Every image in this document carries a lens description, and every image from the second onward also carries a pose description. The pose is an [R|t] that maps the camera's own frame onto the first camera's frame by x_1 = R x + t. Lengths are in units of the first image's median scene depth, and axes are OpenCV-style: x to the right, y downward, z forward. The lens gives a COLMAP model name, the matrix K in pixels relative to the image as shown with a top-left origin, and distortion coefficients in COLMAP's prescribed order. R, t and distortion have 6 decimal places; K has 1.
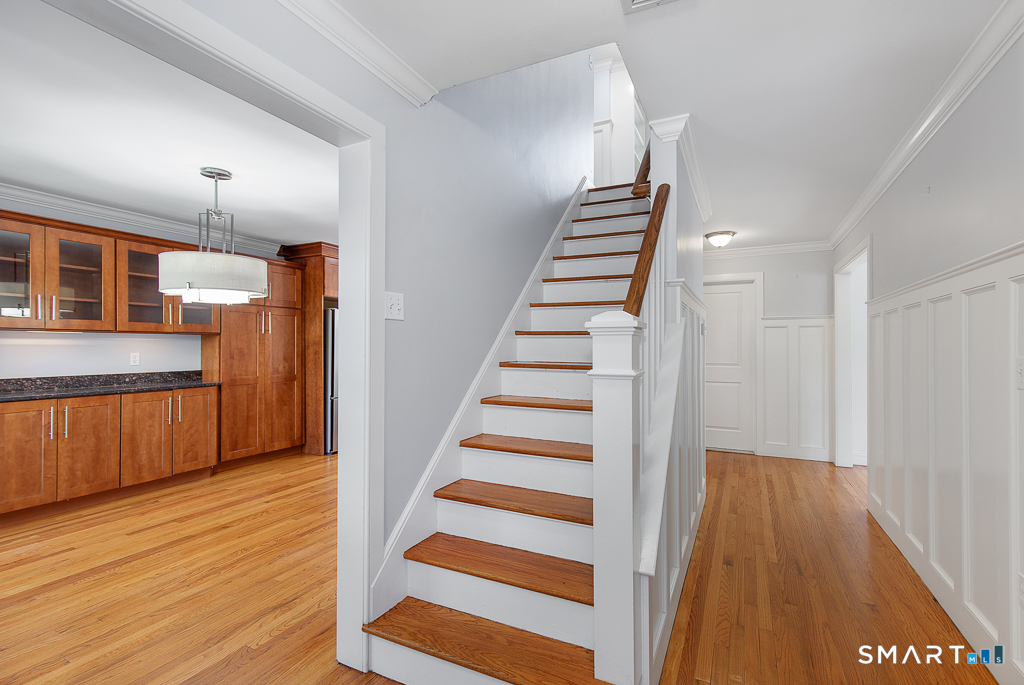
lens RADIAL K [[463.3, 0, 511.9], [0, 463.3, 343.3], [0, 0, 1]] dist [0.001448, 0.001278]
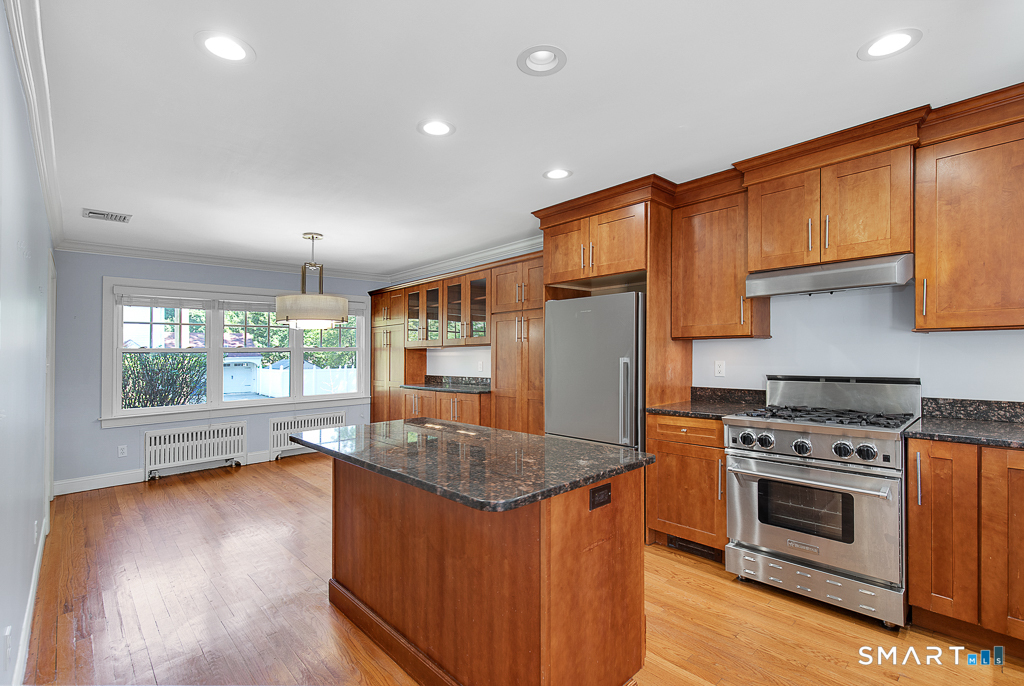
lens RADIAL K [[465.5, 0, 510.6], [0, 465.5, 354.3], [0, 0, 1]] dist [0.012344, -0.000026]
pose [[-0.347392, 0.004646, -0.937709, 0.368432], [0.018148, 0.999834, -0.001769, 0.005224], [0.937545, -0.017632, -0.347418, 1.617756]]
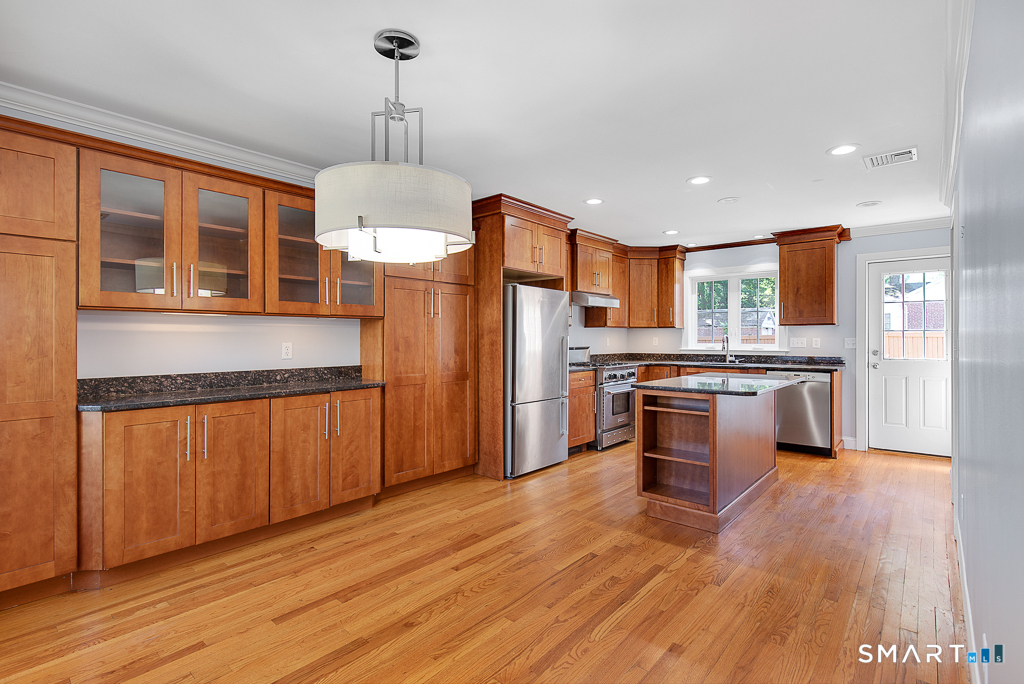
lens RADIAL K [[478.7, 0, 513.9], [0, 478.7, 334.3], [0, 0, 1]] dist [-0.003802, -0.000367]
pose [[0.968608, -0.003195, -0.248574, -0.265222], [0.002887, 0.999995, -0.001603, 0.009575], [0.248577, 0.000835, 0.968612, 0.343792]]
